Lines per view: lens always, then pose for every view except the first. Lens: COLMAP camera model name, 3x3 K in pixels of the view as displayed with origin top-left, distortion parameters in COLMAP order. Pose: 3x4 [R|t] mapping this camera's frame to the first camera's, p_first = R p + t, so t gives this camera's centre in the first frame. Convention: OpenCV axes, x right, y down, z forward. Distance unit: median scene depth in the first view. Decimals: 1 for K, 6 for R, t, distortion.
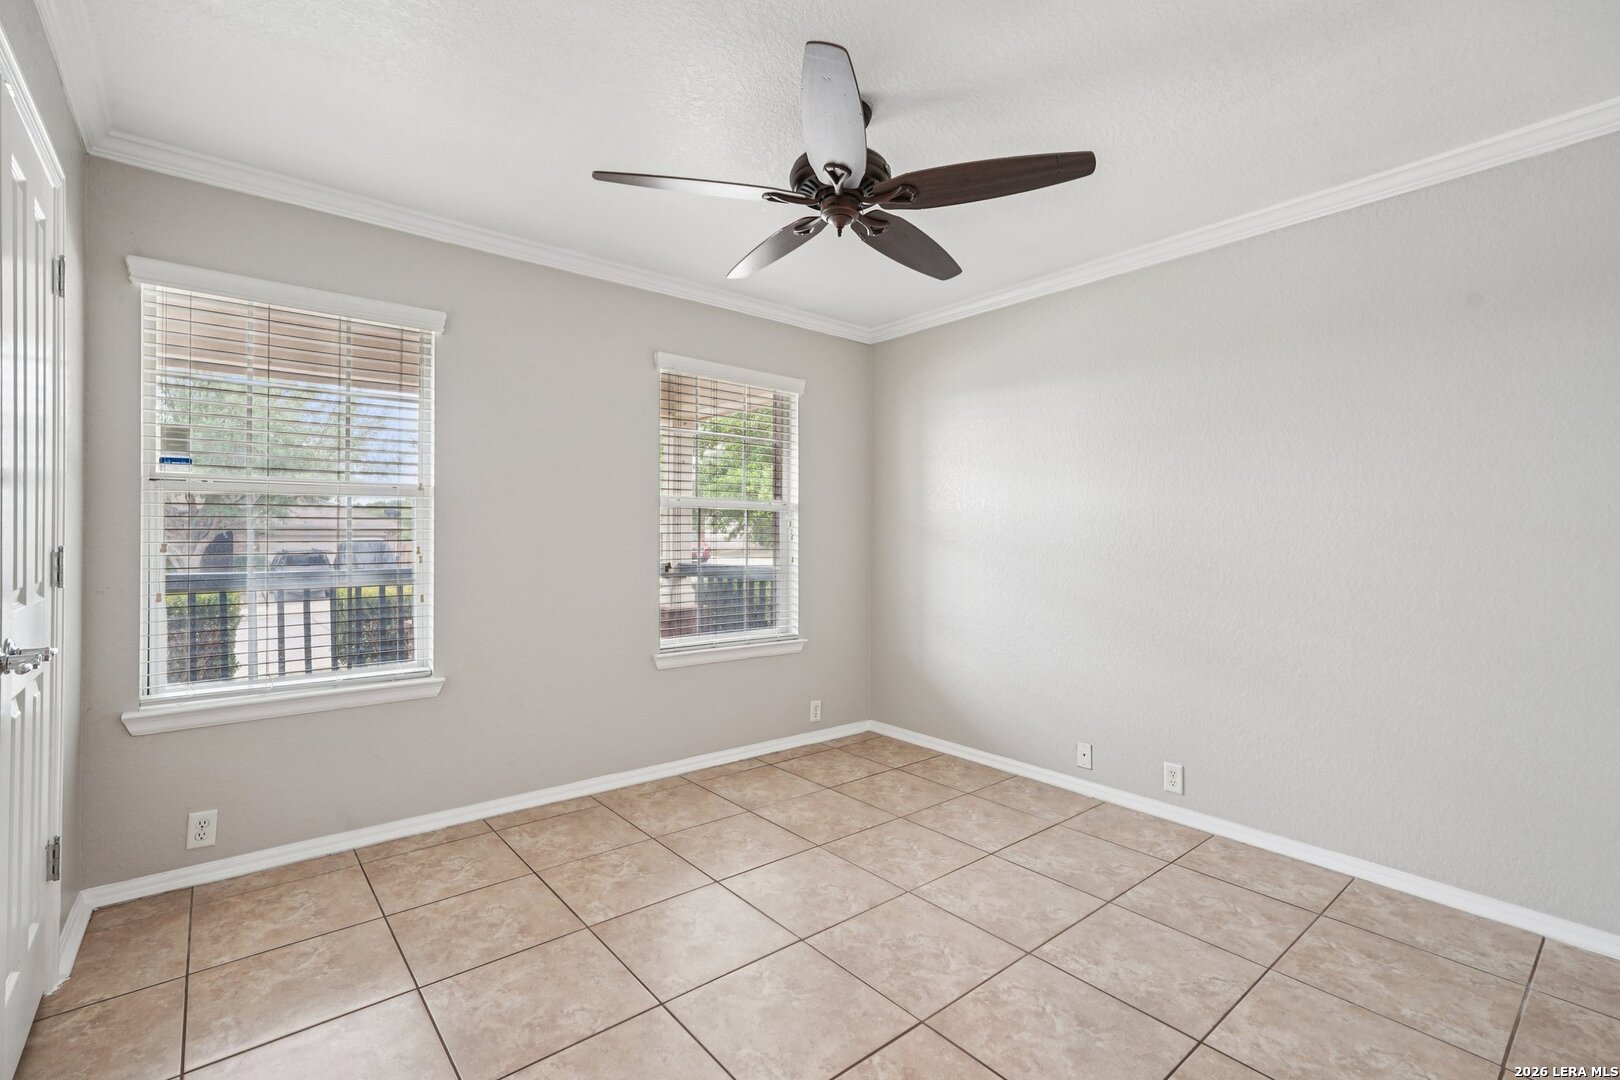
lens RADIAL K [[720.5, 0, 806.2], [0, 720.5, 537.4], [0, 0, 1]] dist [-0.010728, 0.009694]
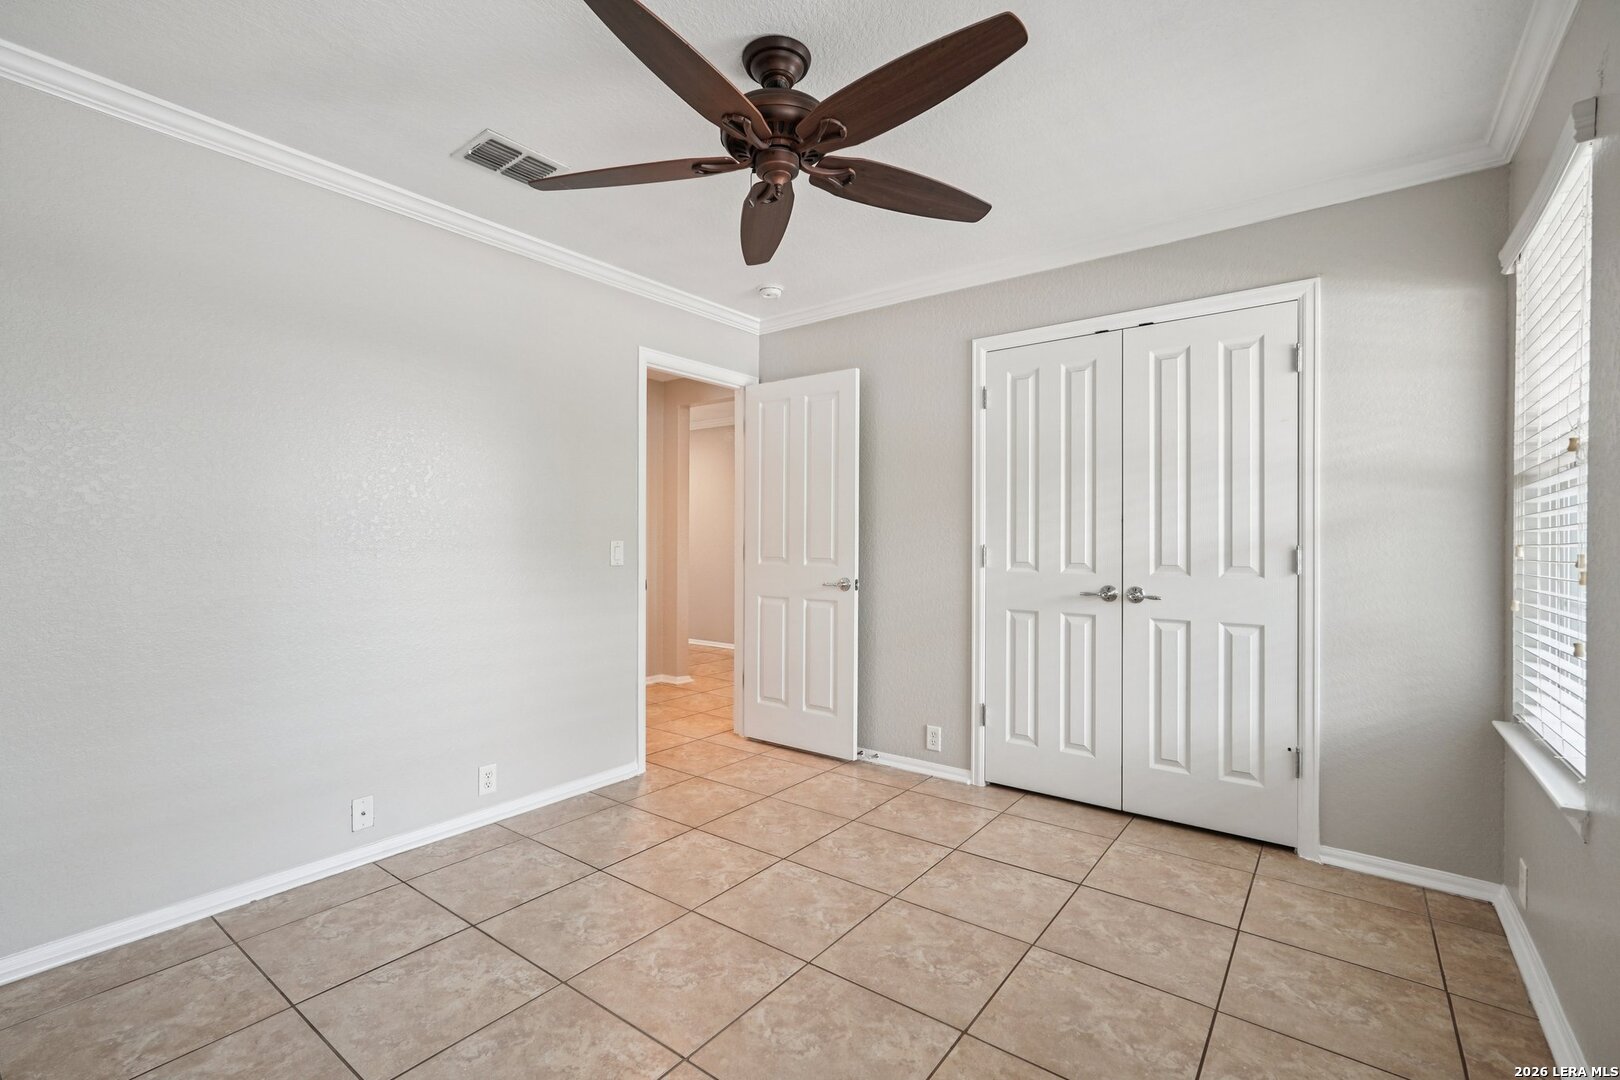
lens RADIAL K [[720.5, 0, 806.2], [0, 720.5, 537.4], [0, 0, 1]] dist [-0.010728, 0.009694]
pose [[-0.973374, -0.010875, -0.228964, 0.228622], [-0.010104, 0.999939, -0.004539, 0.010316], [0.229000, -0.002105, -0.973424, 2.002054]]
